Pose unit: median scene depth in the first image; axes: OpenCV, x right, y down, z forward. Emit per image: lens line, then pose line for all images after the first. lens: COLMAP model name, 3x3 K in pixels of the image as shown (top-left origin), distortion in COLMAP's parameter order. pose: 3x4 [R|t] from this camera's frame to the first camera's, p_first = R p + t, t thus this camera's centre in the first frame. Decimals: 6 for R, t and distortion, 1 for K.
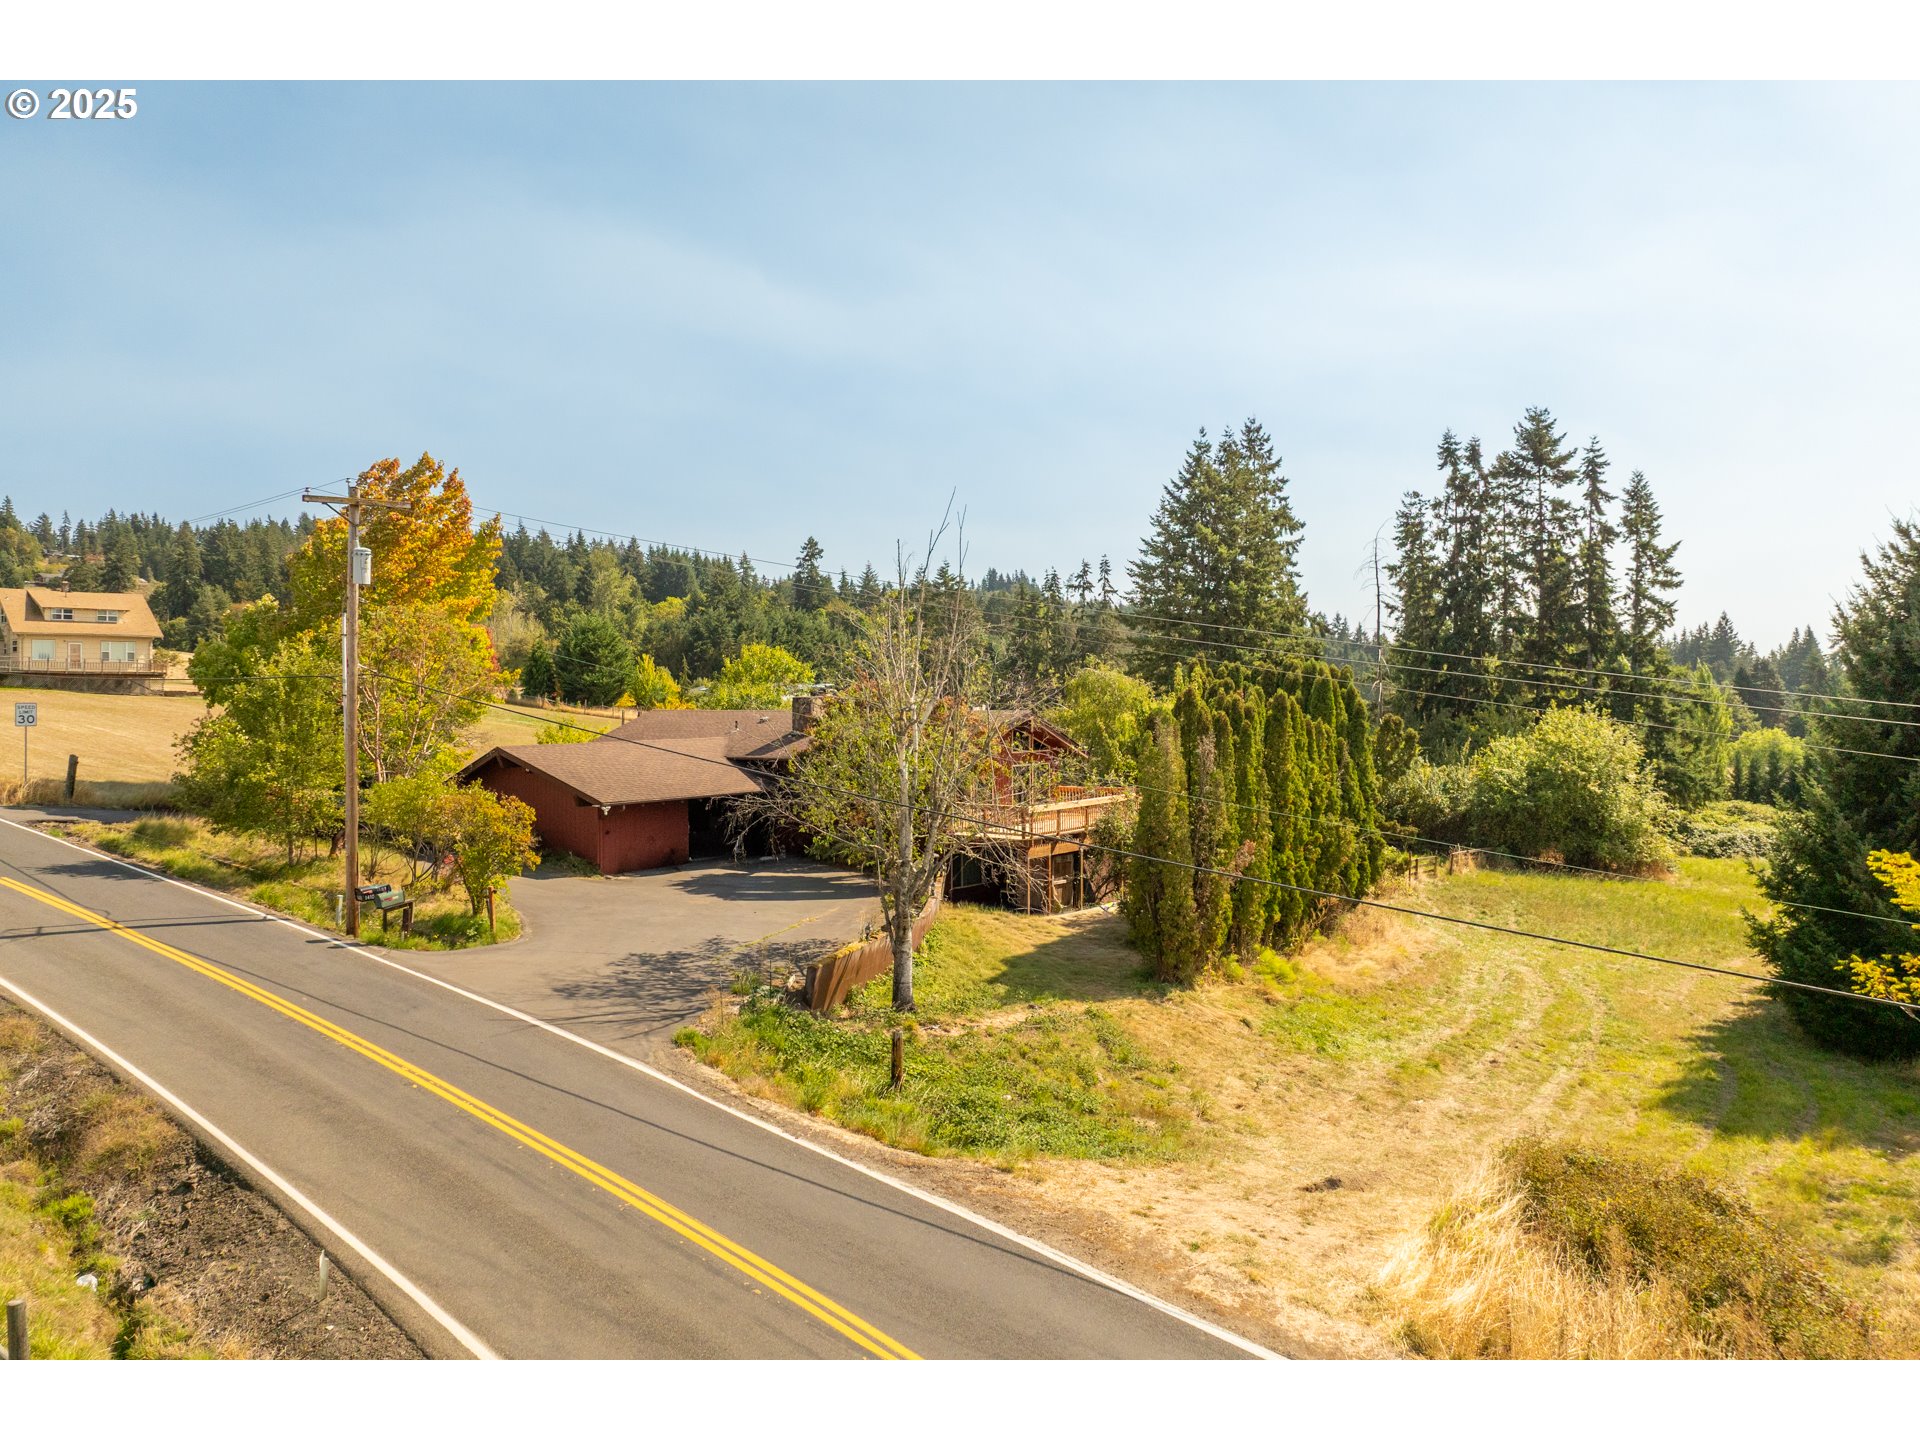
lens RADIAL K [[1381.0, 0, 896.6], [0, 1381.0, 725.6], [0, 0, 1]] dist [-0.008722, -0.031176]
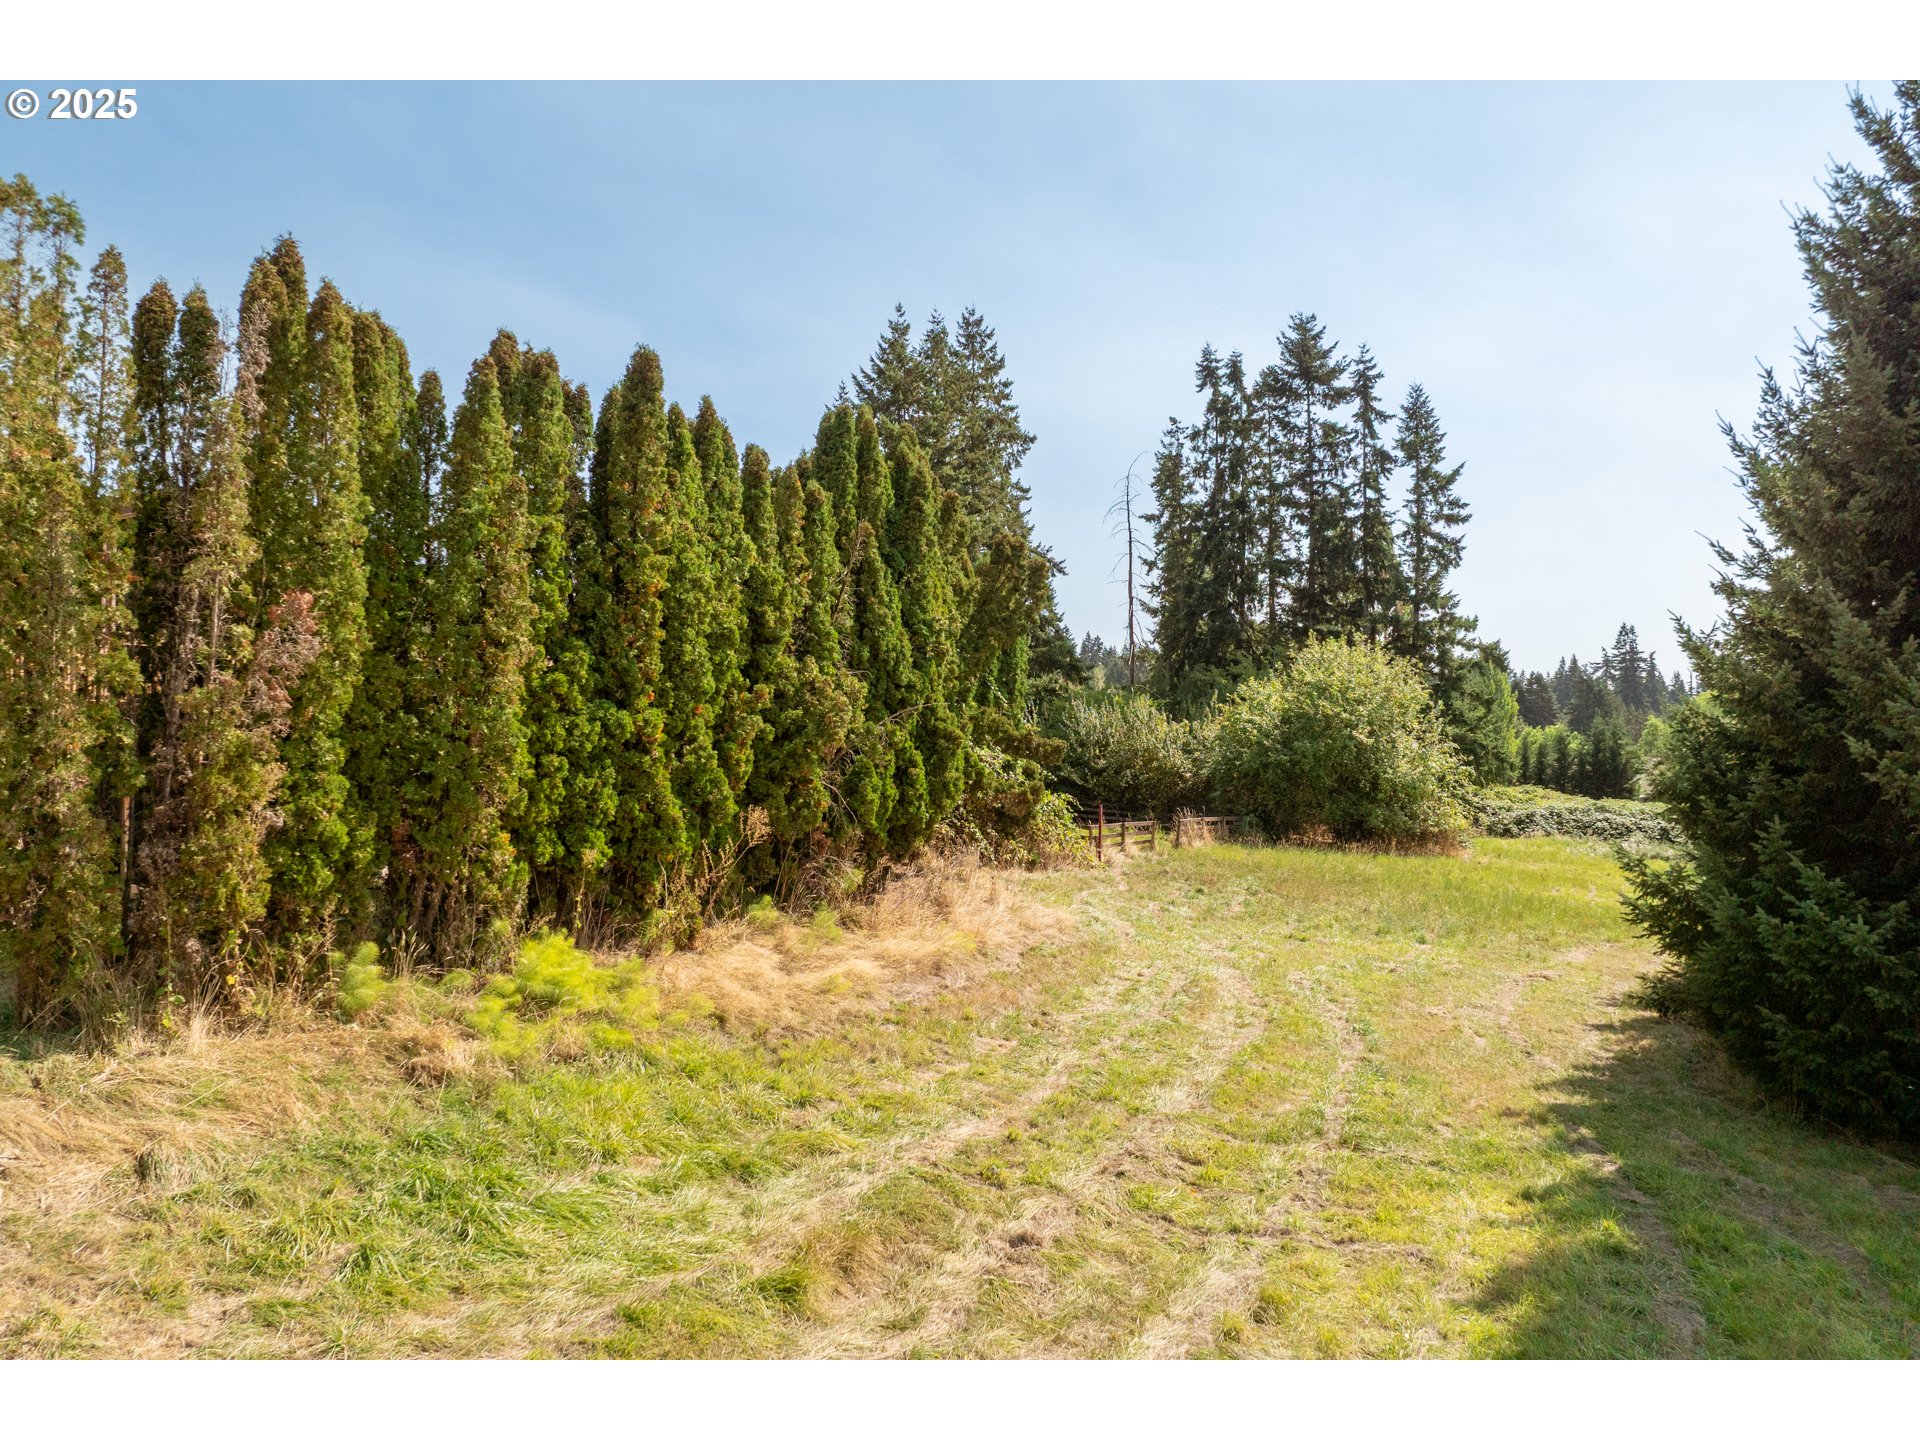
lens RADIAL K [[1381.0, 0, 958.8], [0, 1381.0, 717.7], [0, 0, 1]] dist [-0.008722, -0.031176]
pose [[0.985458, 0.001612, 0.169914, 0.120235], [0.003208, 0.999600, -0.028089, 0.042063], [-0.169892, 0.028225, 0.985058, 0.222179]]
